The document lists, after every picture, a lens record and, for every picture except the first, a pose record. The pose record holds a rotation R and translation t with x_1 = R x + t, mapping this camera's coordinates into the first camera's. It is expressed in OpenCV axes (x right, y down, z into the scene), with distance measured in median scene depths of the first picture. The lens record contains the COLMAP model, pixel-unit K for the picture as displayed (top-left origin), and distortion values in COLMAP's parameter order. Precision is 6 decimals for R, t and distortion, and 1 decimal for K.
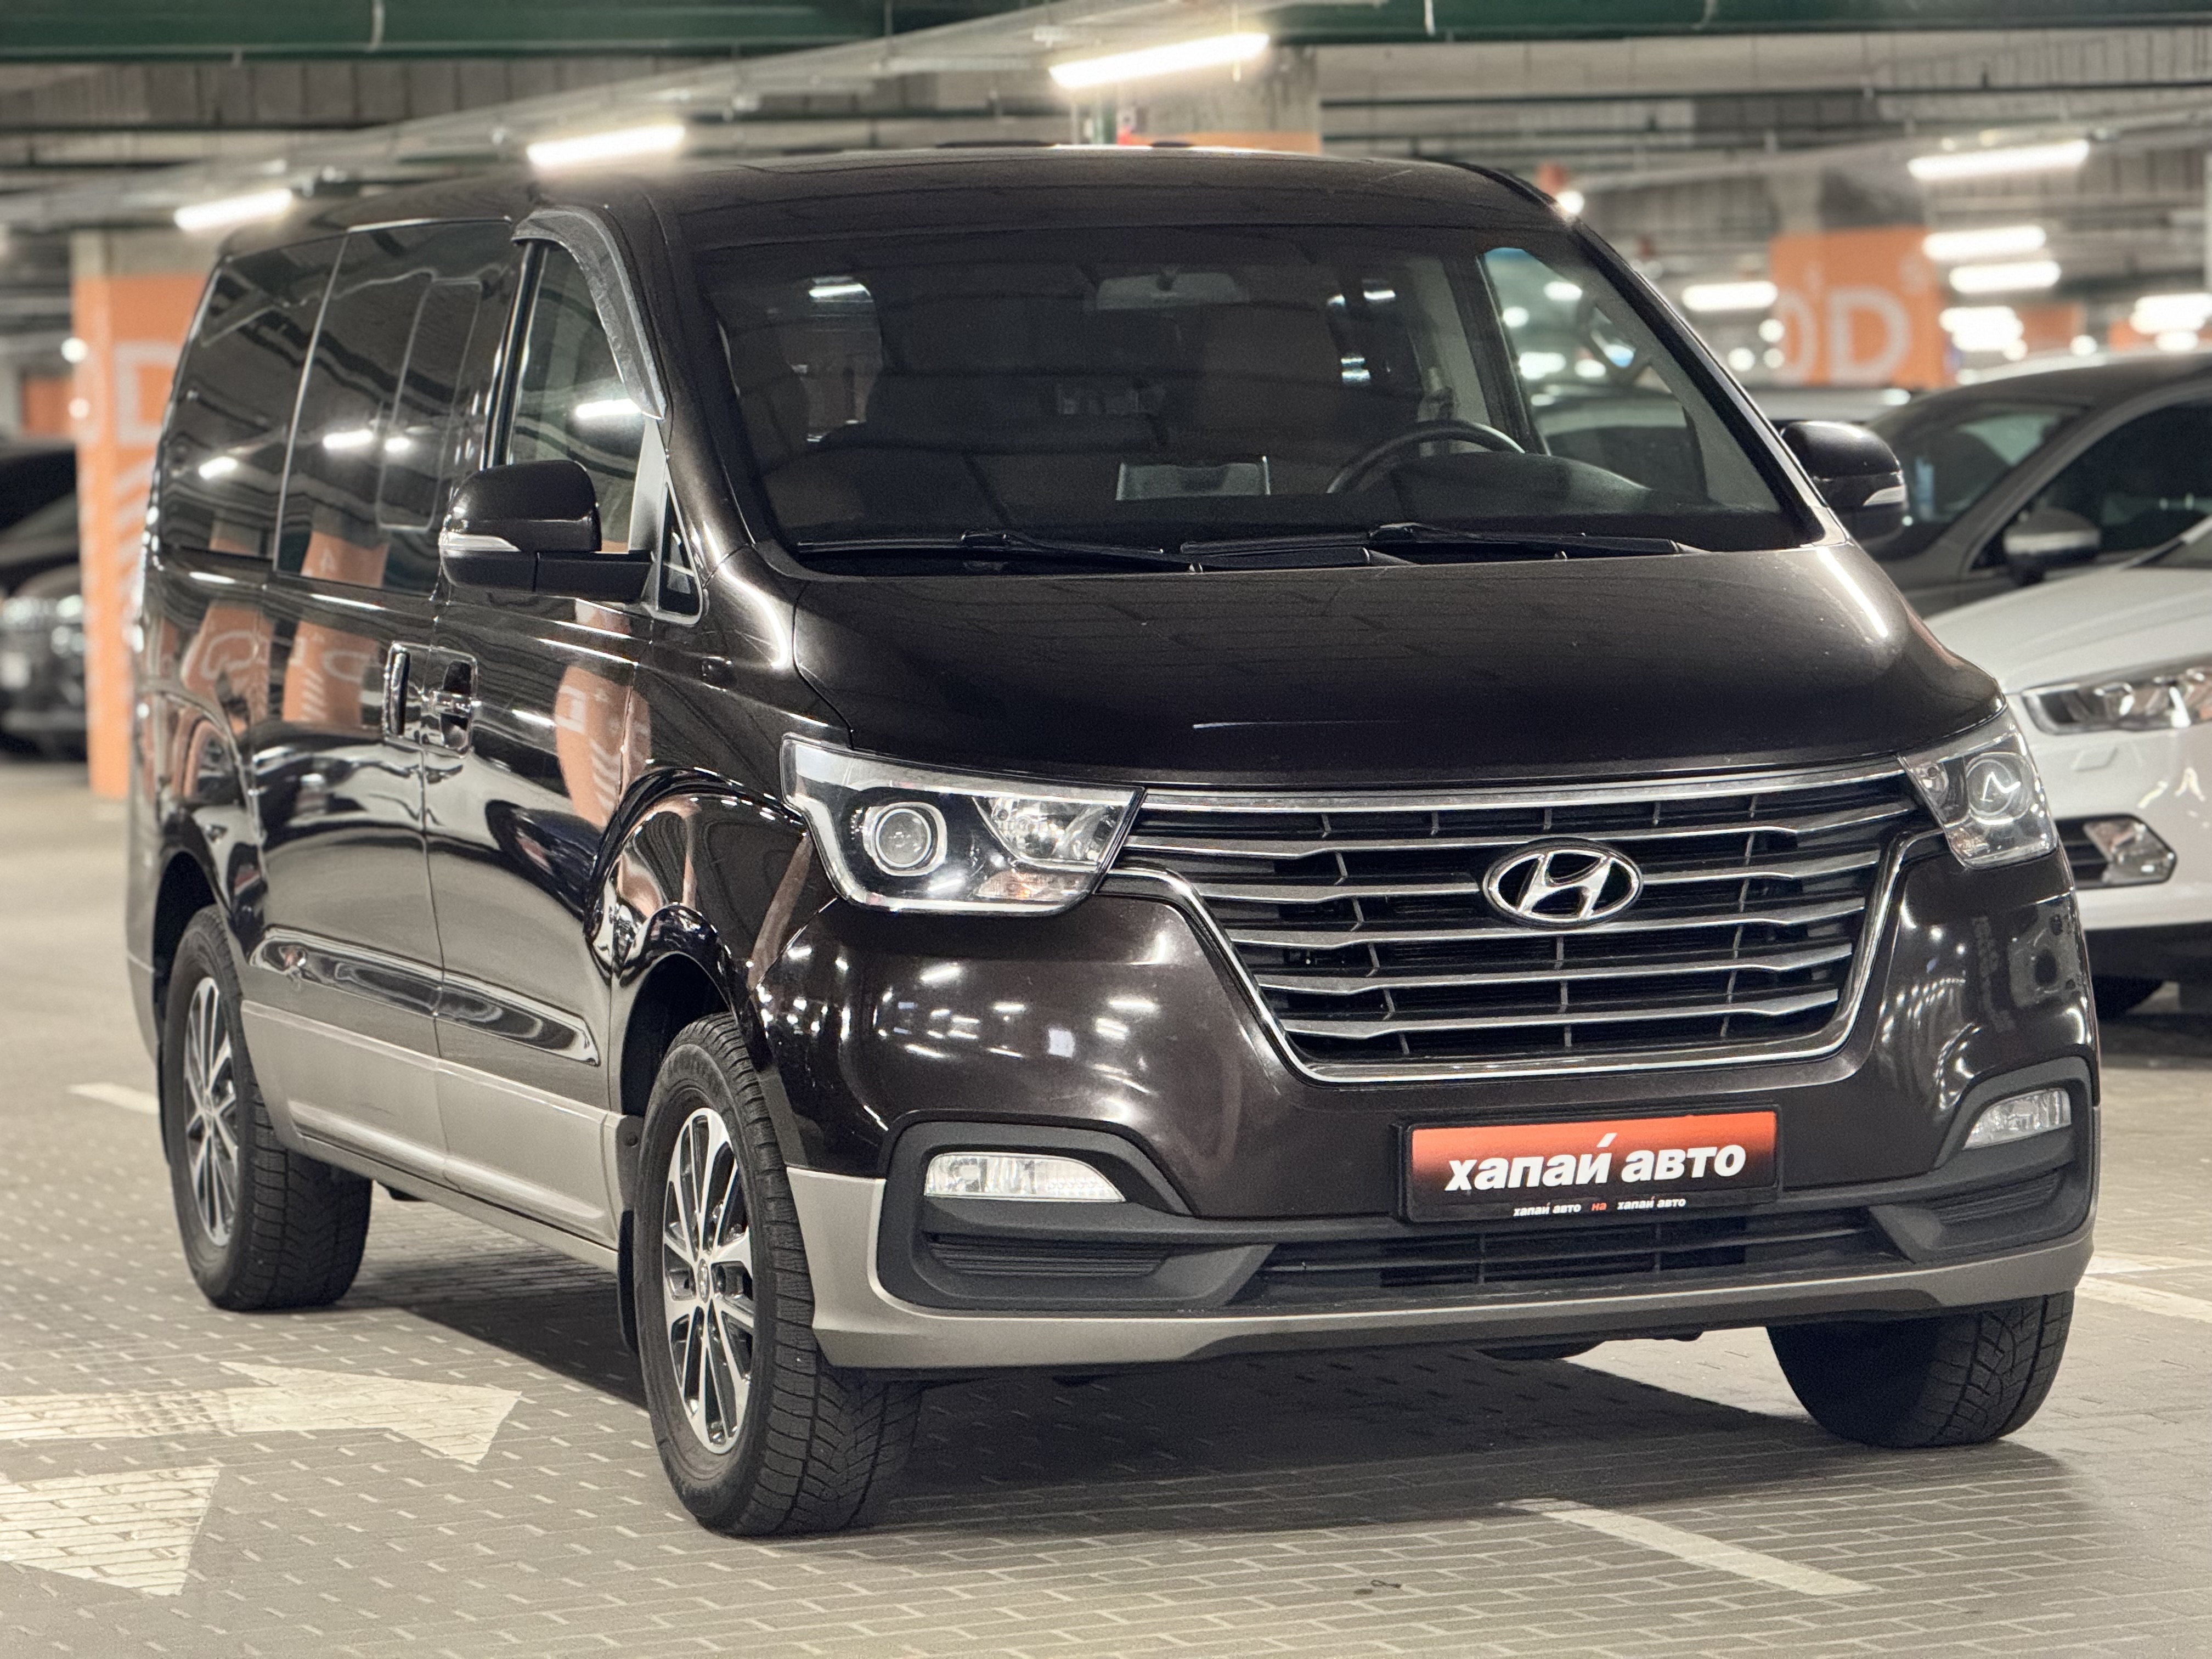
lens RADIAL K [[7782.7, 0, 1108.0], [0, 7782.7, 831.5], [0, 0, 1]] dist [0.253140, 0.000000]
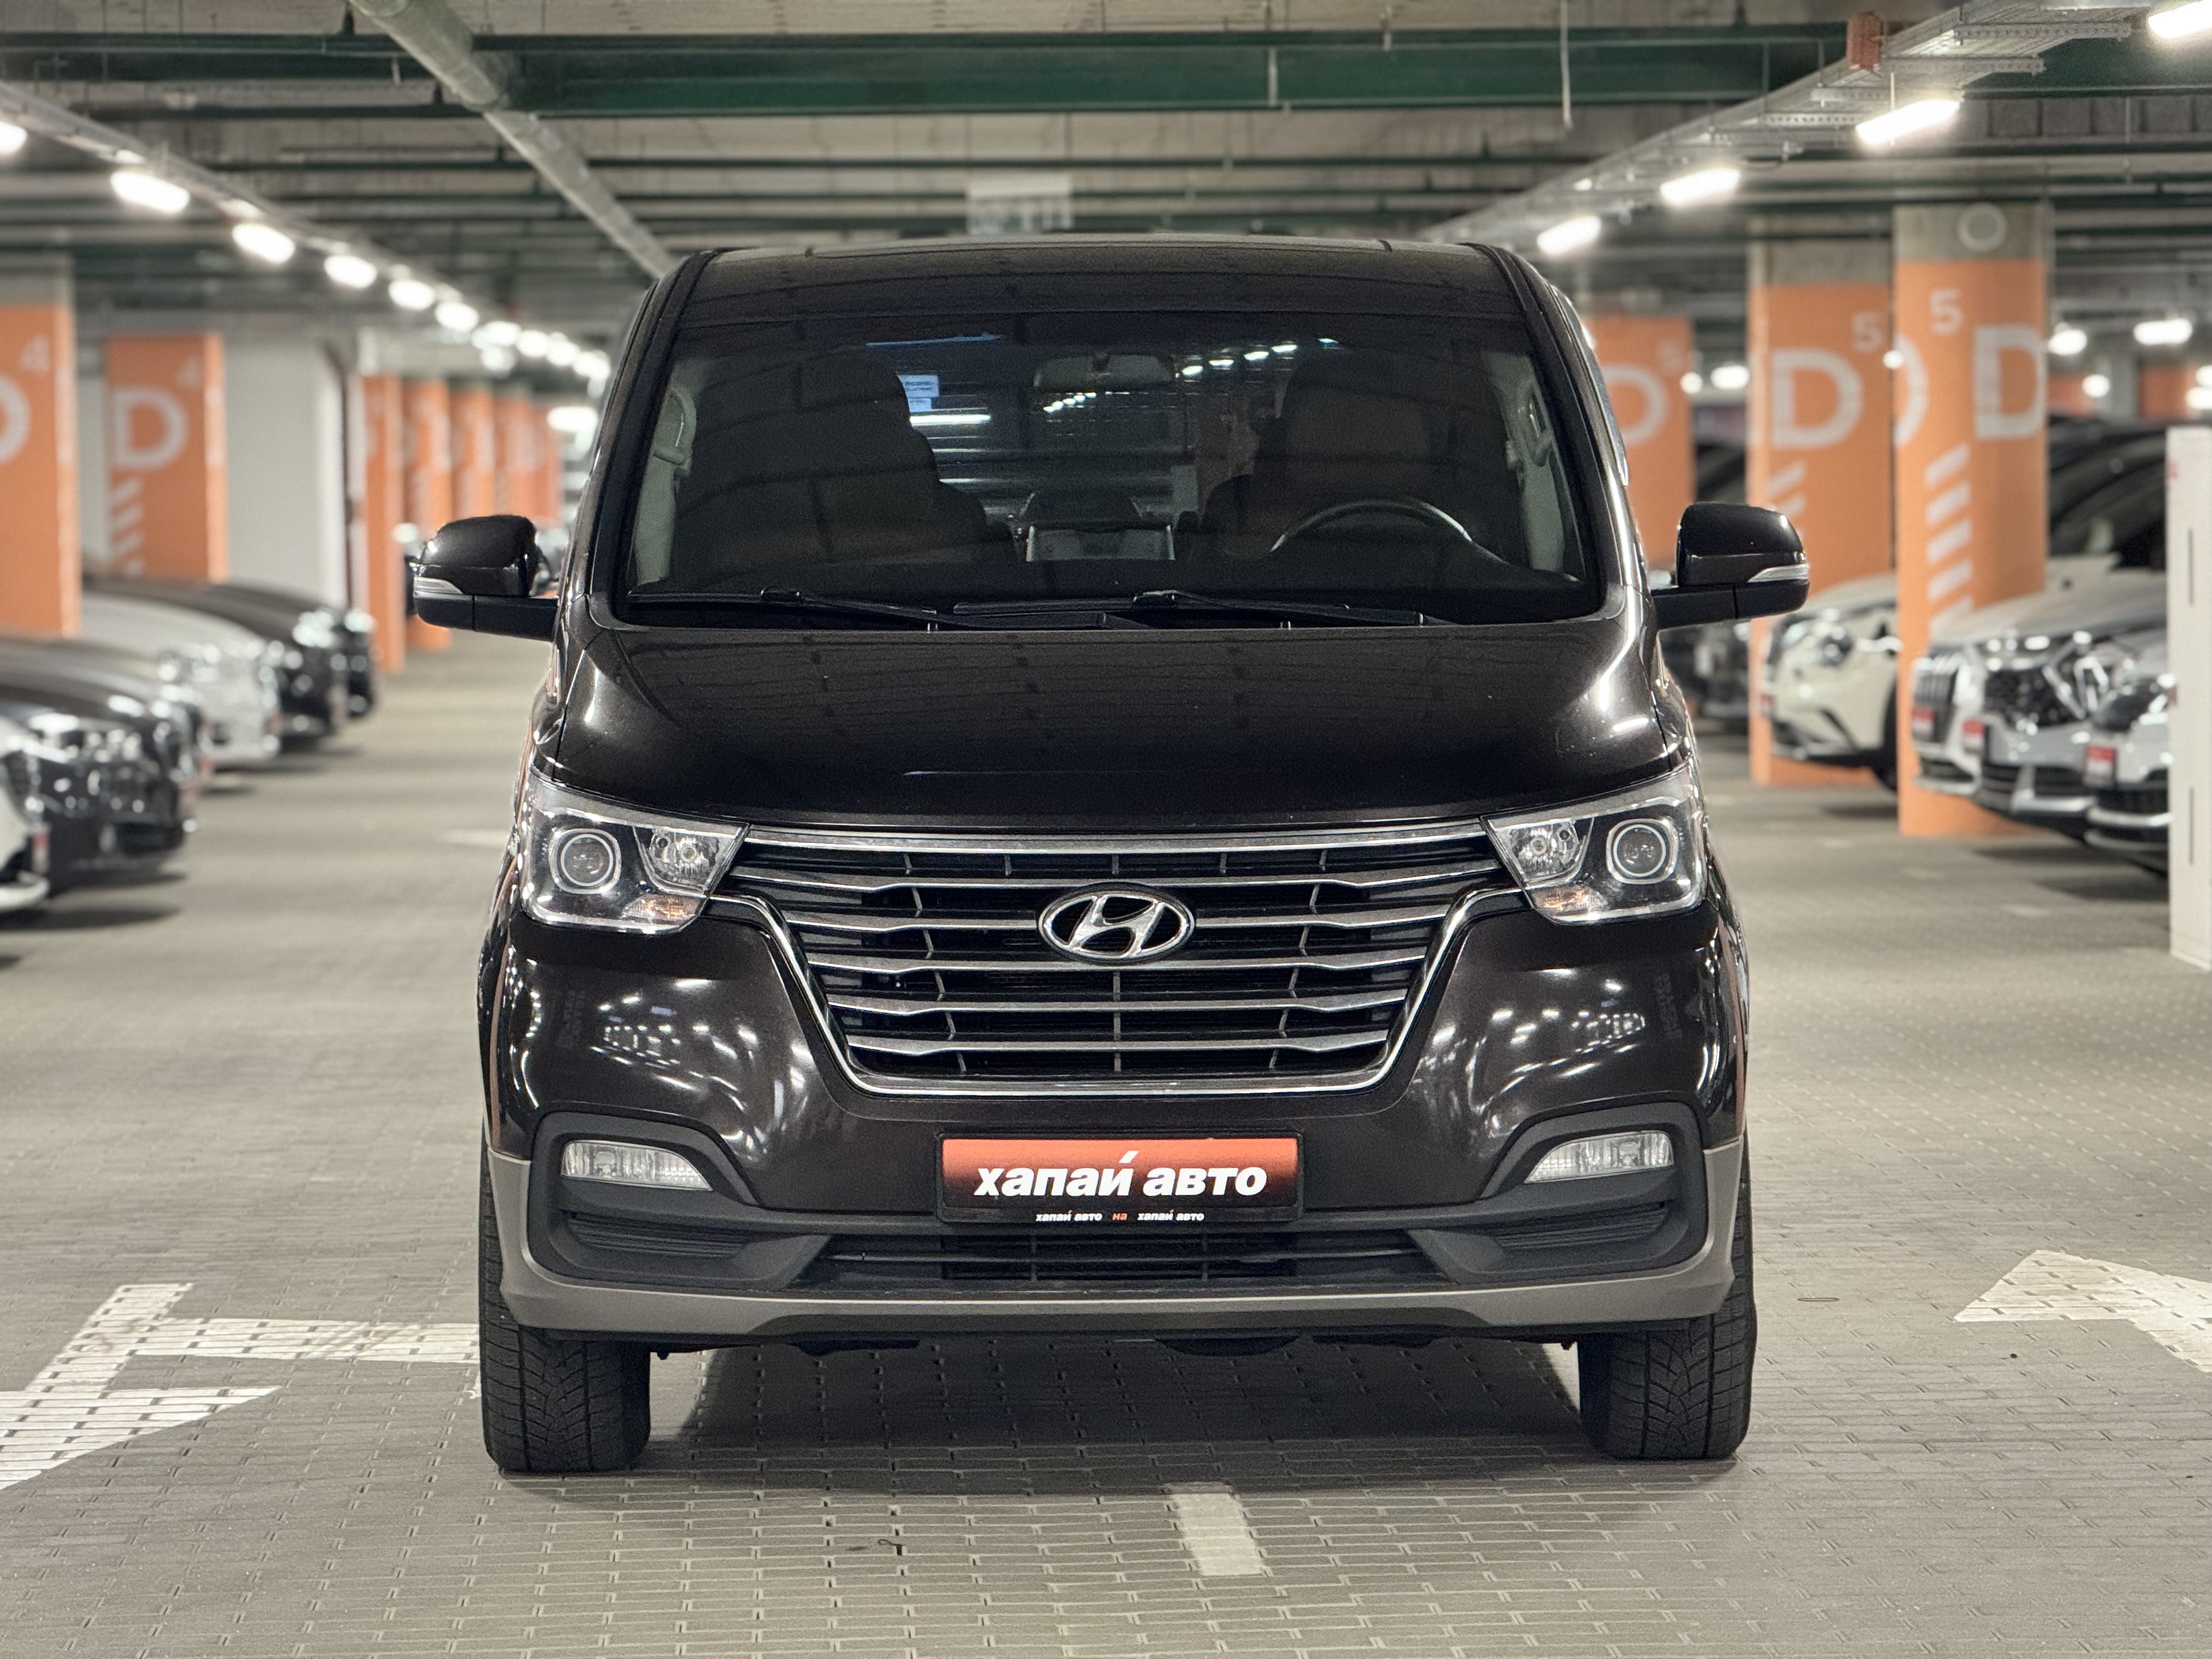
lens RADIAL K [[7782.7, 0, 1099.0], [0, 7782.7, 826.8], [0, 0, 1]] dist [0.253140, 0.000000]
pose [[0.943156, 0.034991, -0.330504, 0.421917], [-0.033557, 0.999386, 0.010046, -0.018146], [0.330652, 0.001616, 0.943751, -0.044482]]
